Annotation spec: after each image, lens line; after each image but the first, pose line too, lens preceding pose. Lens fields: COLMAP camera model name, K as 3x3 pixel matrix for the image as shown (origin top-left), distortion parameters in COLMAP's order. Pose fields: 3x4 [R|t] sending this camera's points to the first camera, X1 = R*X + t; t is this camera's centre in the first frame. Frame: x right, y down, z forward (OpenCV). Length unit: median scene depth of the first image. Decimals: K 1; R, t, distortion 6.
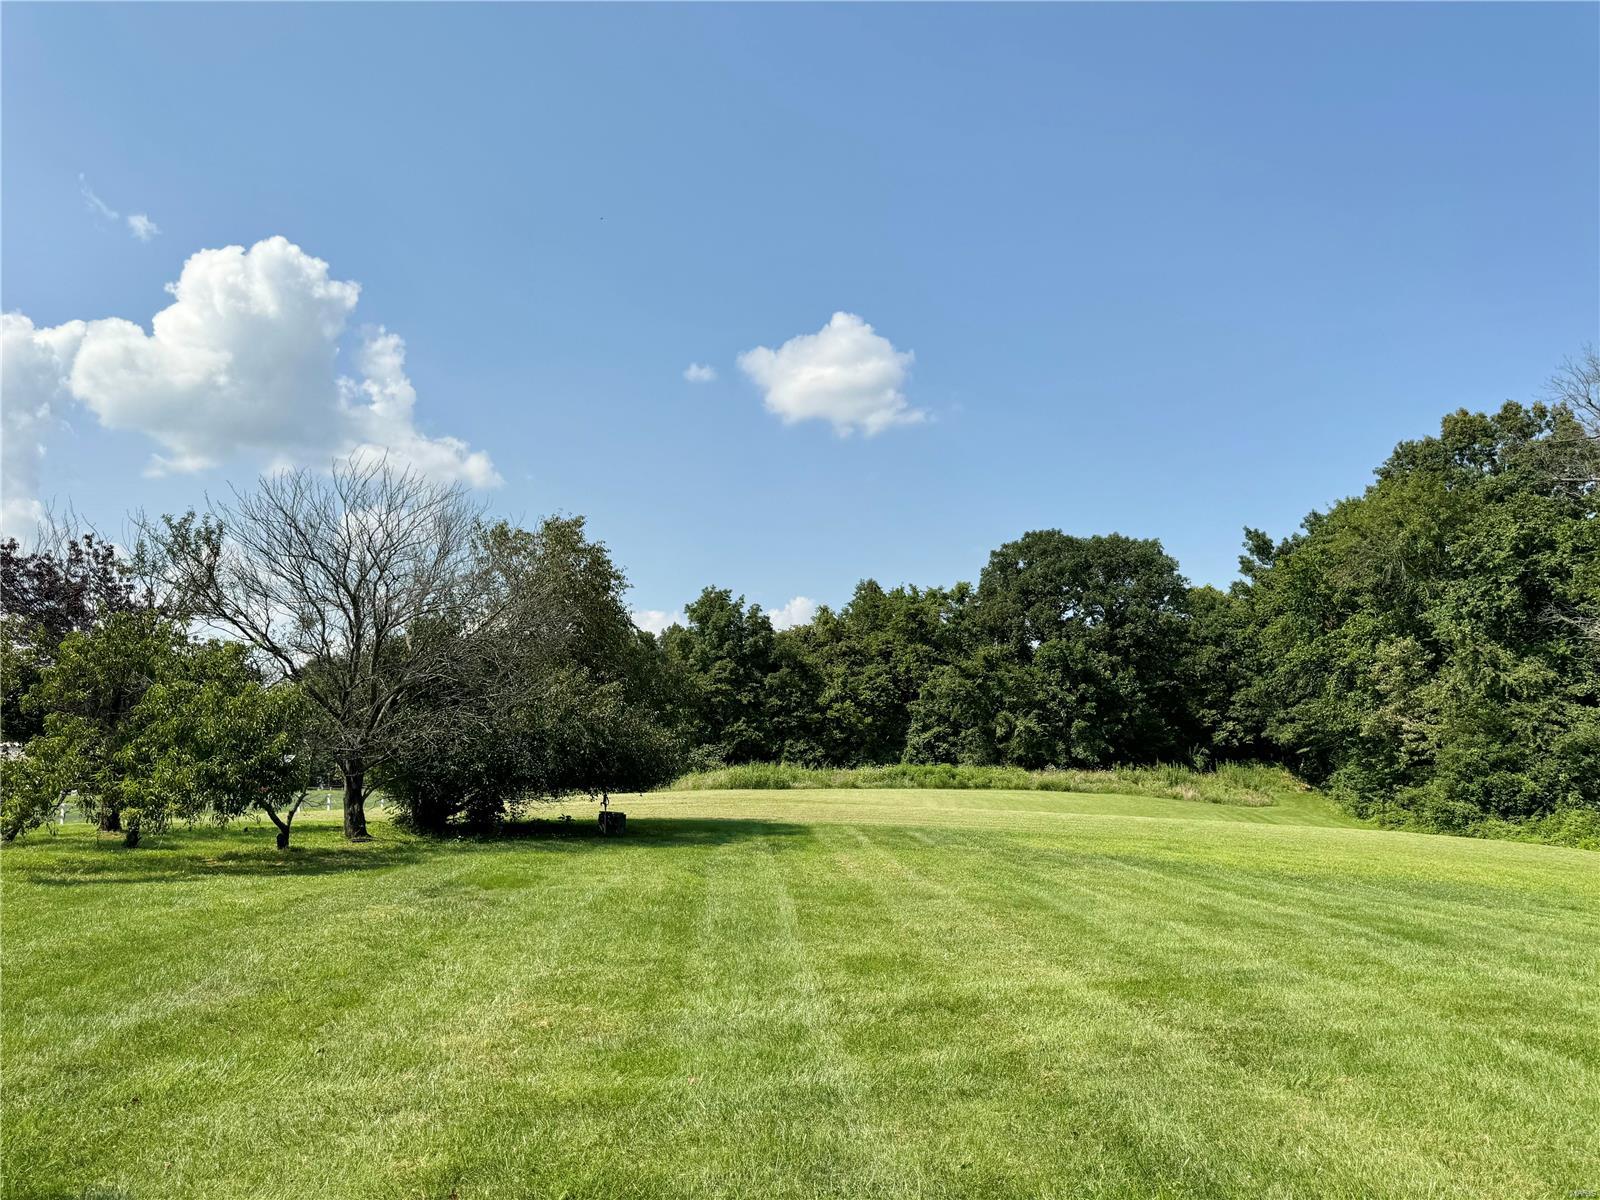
lens RADIAL K [[1048.3, 0, 800.0], [0, 1048.3, 600.0], [0, 0, 1]] dist [0.001099, -0.084838]
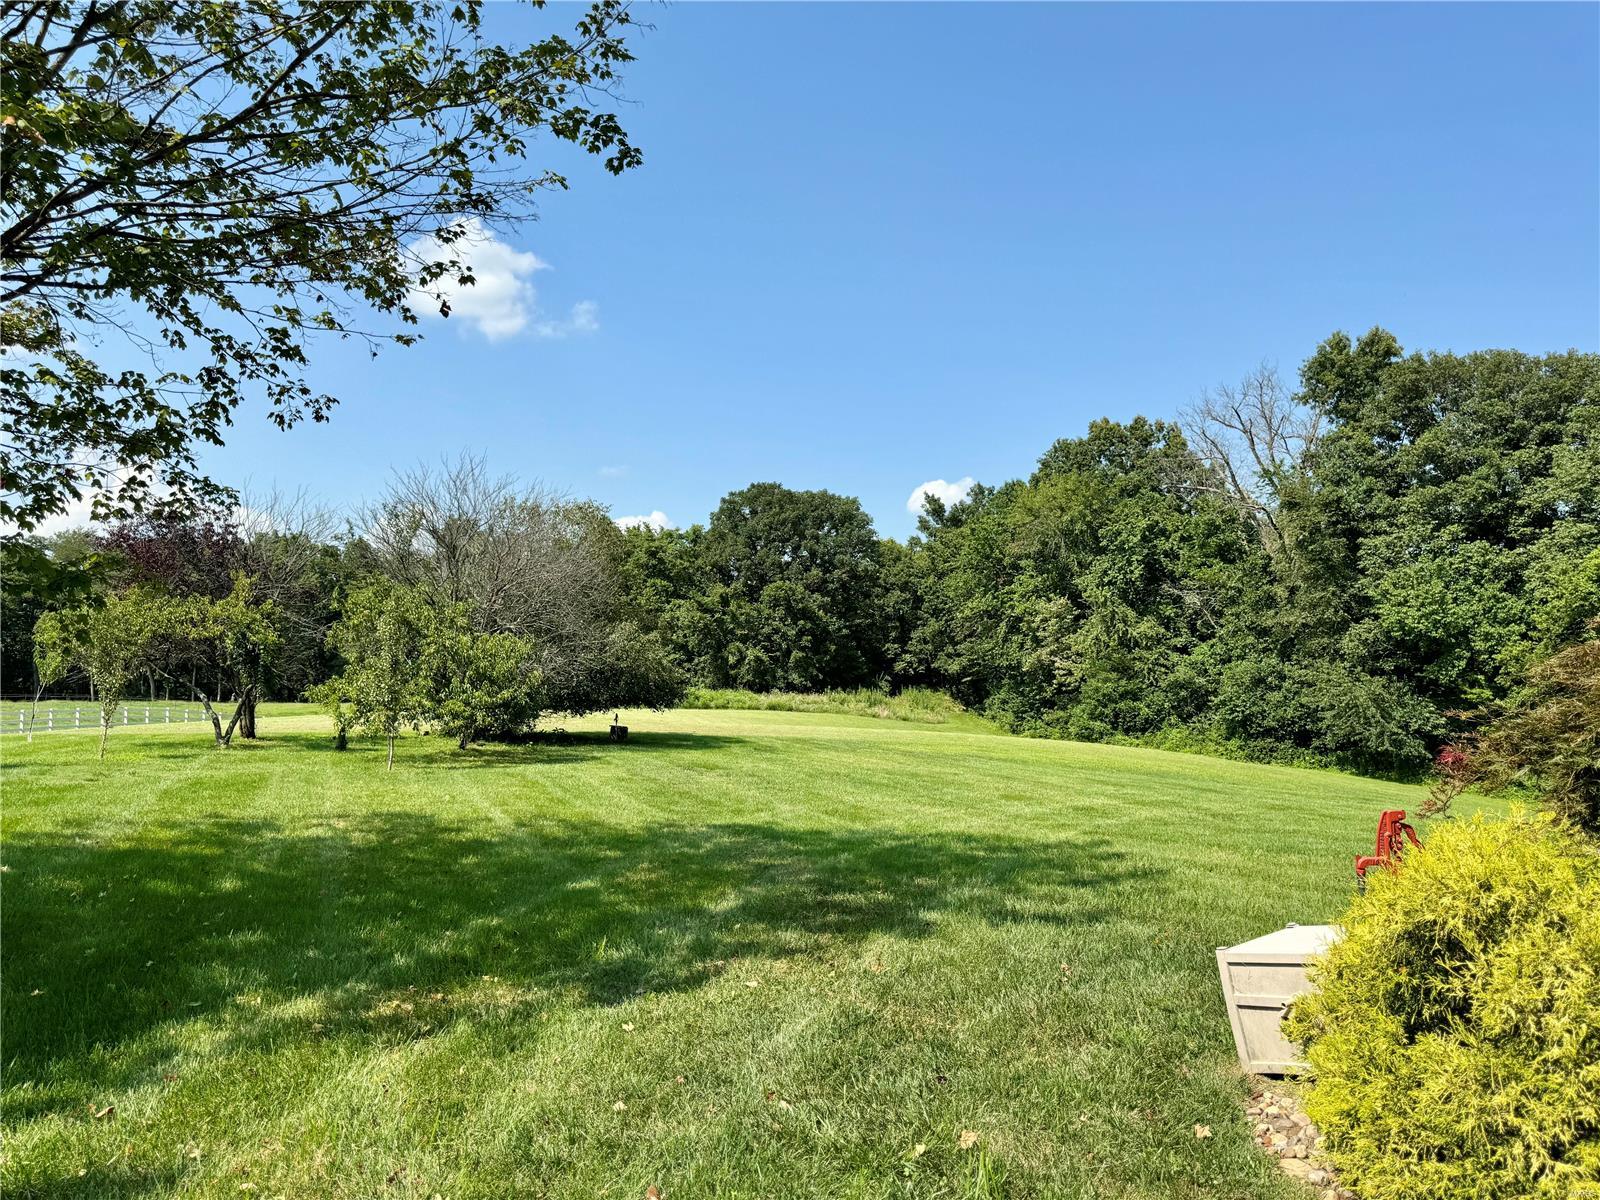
lens RADIAL K [[1048.3, 0, 800.0], [0, 1048.3, 600.0], [0, 0, 1]] dist [0.001099, -0.084838]
pose [[0.936845, 0.036515, 0.347834, -0.144266], [-0.063349, 0.995801, 0.066086, -0.020700], [-0.343960, -0.083947, 0.935224, -0.097255]]
